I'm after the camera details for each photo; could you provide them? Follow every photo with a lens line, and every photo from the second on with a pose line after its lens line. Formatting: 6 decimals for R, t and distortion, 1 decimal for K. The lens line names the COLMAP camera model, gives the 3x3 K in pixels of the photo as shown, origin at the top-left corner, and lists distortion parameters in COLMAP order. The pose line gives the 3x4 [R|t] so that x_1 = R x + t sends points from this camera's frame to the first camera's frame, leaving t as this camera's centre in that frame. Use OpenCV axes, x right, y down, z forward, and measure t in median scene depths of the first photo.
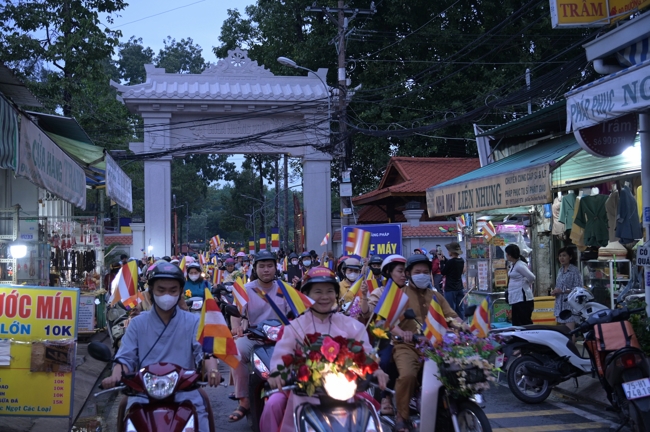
lens RADIAL K [[751.2, 0, 325.0], [0, 751.2, 216.0], [0, 0, 1]] dist [0.007779, -0.018716]
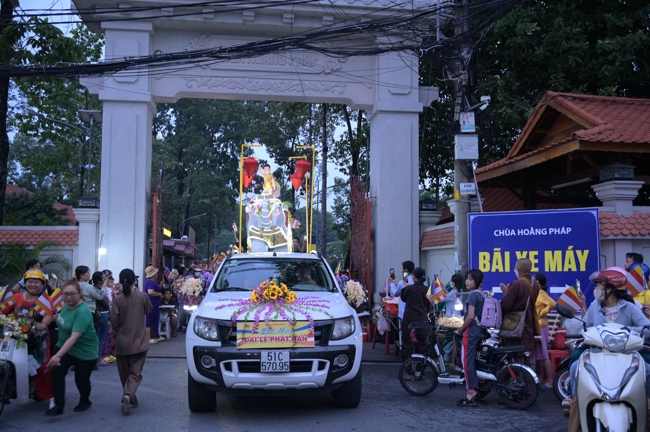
lens RADIAL K [[662.0, 0, 325.0], [0, 662.0, 216.0], [0, 0, 1]] dist [-0.002068, -0.001638]
pose [[0.999297, 0.020972, -0.031065, -0.058462], [-0.022022, 0.999184, -0.033852, 0.032606], [0.030329, 0.034512, 0.998944, 0.569292]]
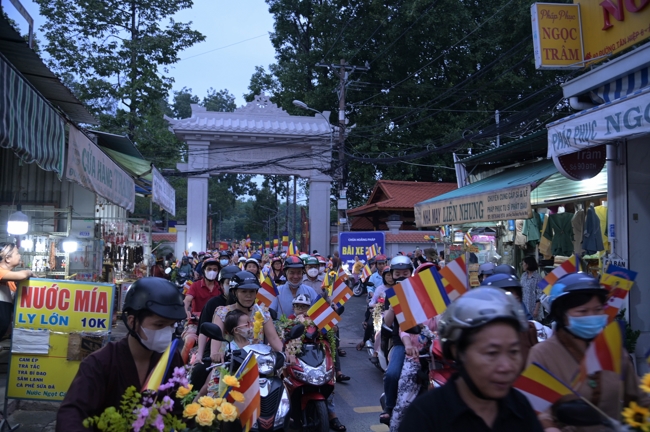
lens RADIAL K [[559.1, 0, 325.0], [0, 559.1, 216.0], [0, 0, 1]] dist [-0.038723, 0.002676]
pose [[0.999551, 0.029664, 0.004265, -0.006150], [-0.029600, 0.999459, -0.014350, 0.000206], [-0.004688, 0.014217, 0.999888, 0.039005]]
